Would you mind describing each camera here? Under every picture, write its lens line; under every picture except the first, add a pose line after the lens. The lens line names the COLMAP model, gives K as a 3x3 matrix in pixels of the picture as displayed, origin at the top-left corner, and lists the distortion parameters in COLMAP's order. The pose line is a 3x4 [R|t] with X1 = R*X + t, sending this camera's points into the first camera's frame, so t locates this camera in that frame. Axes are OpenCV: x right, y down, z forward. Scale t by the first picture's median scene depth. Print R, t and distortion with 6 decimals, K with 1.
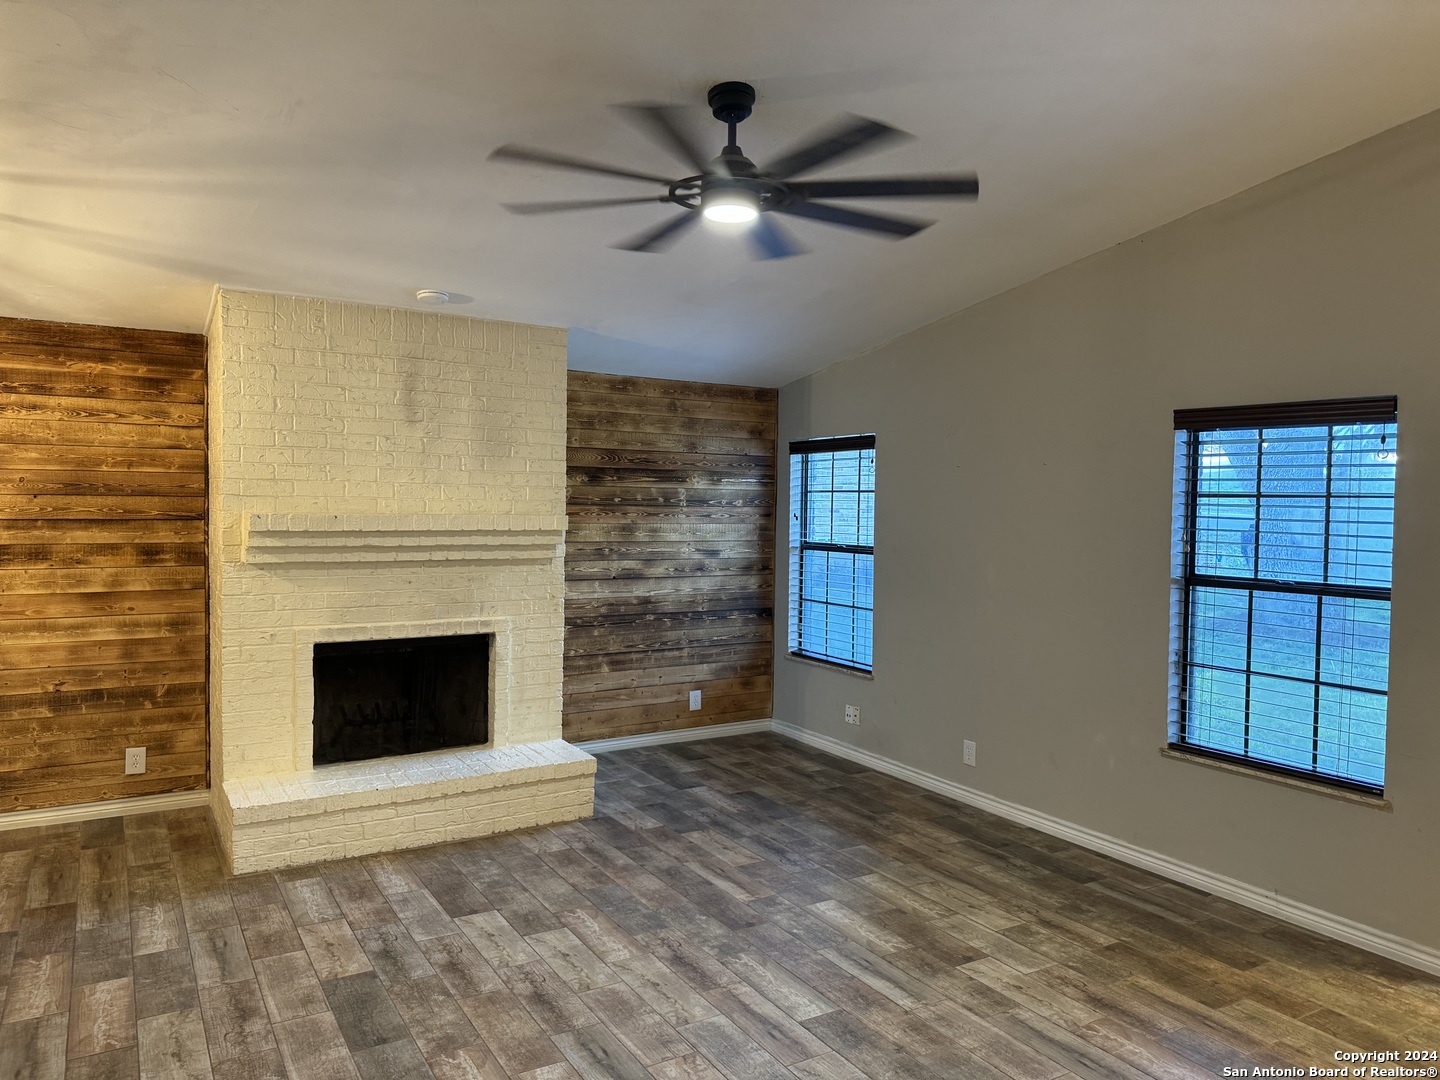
lens RADIAL K [[1015.0, 0, 724.0], [0, 1015.0, 534.6], [0, 0, 1]] dist [0.113374, -0.099197]
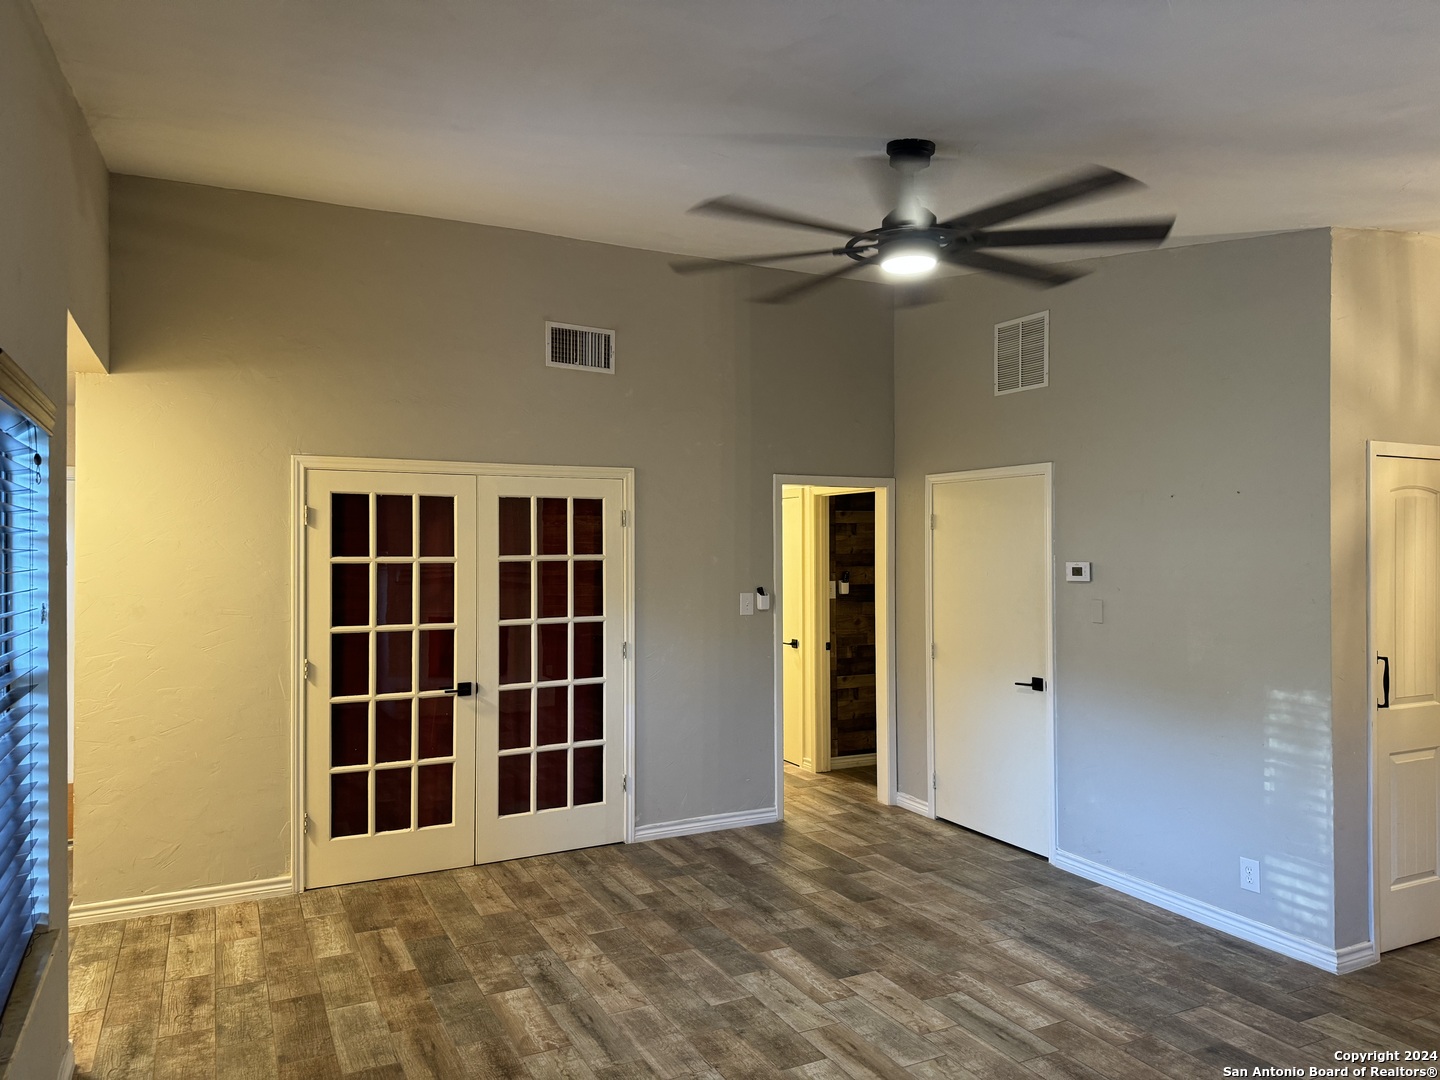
lens RADIAL K [[1044.2, 0, 720.0], [0, 1044.2, 540.0], [0, 0, 1]] dist [0.001937, 0.000101]
pose [[-0.996431, -0.016317, 0.082823, 0.066249], [-0.014190, 0.999556, 0.026211, -0.046149], [-0.083214, 0.024942, -0.996219, 1.338275]]
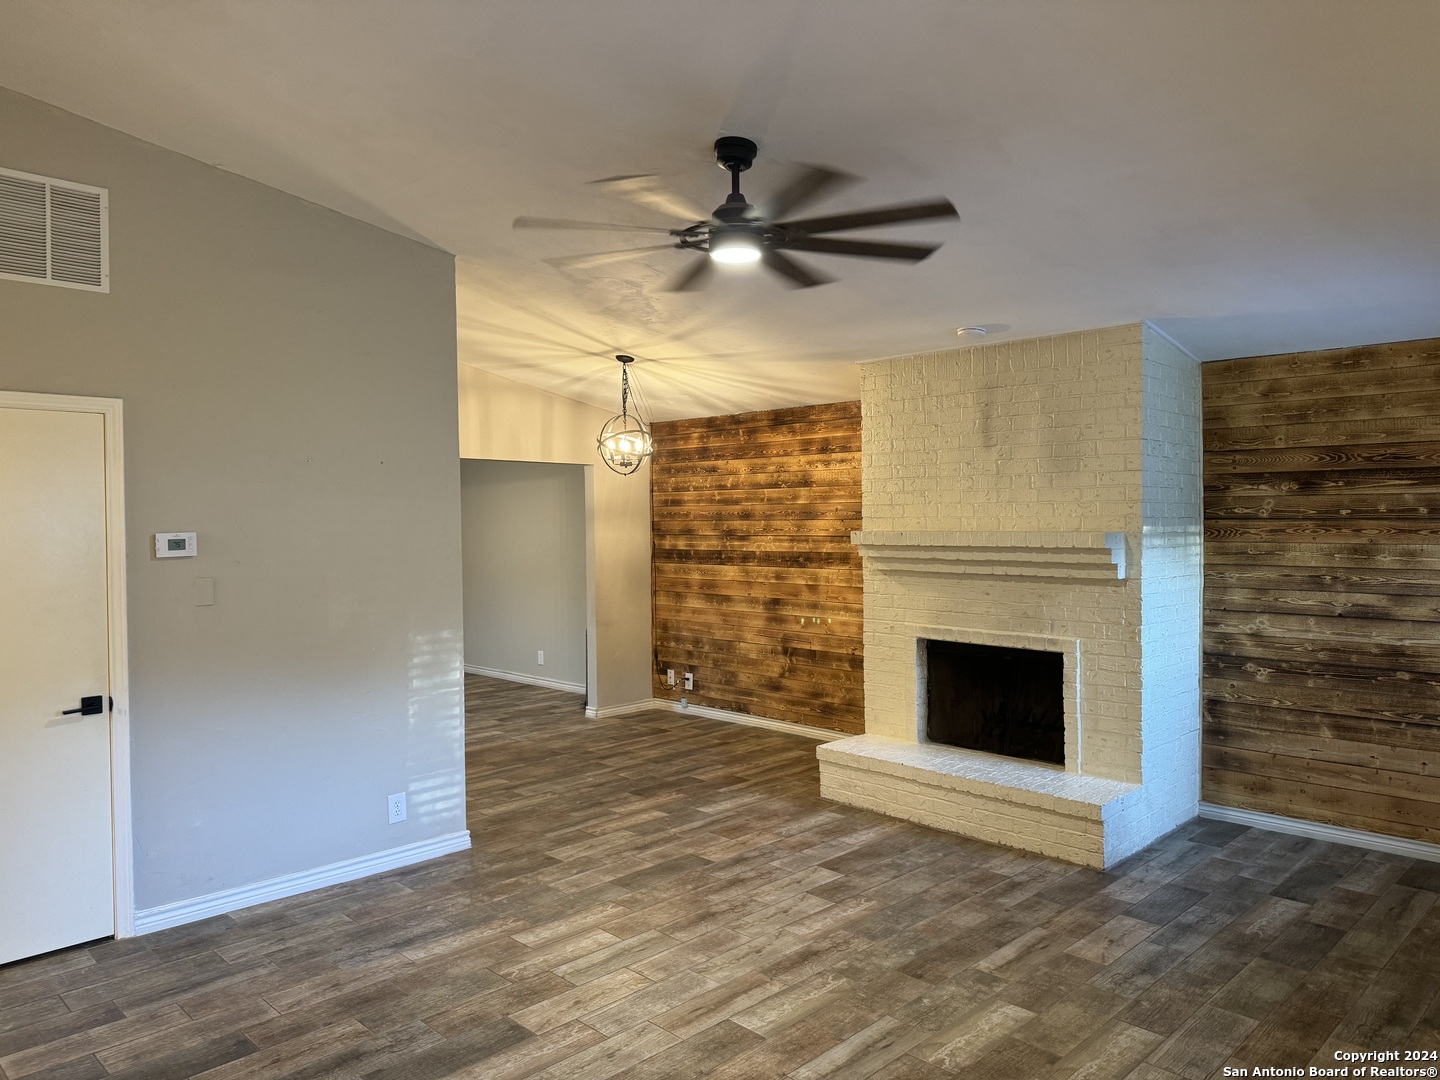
lens RADIAL K [[1015.0, 0, 724.0], [0, 1015.0, 534.6], [0, 0, 1]] dist [0.113374, -0.099197]
pose [[0.245946, -0.000972, -0.969283, 0.706573], [-0.021142, 0.999756, -0.006367, -0.003829], [0.969053, 0.022059, 0.245865, 0.481350]]
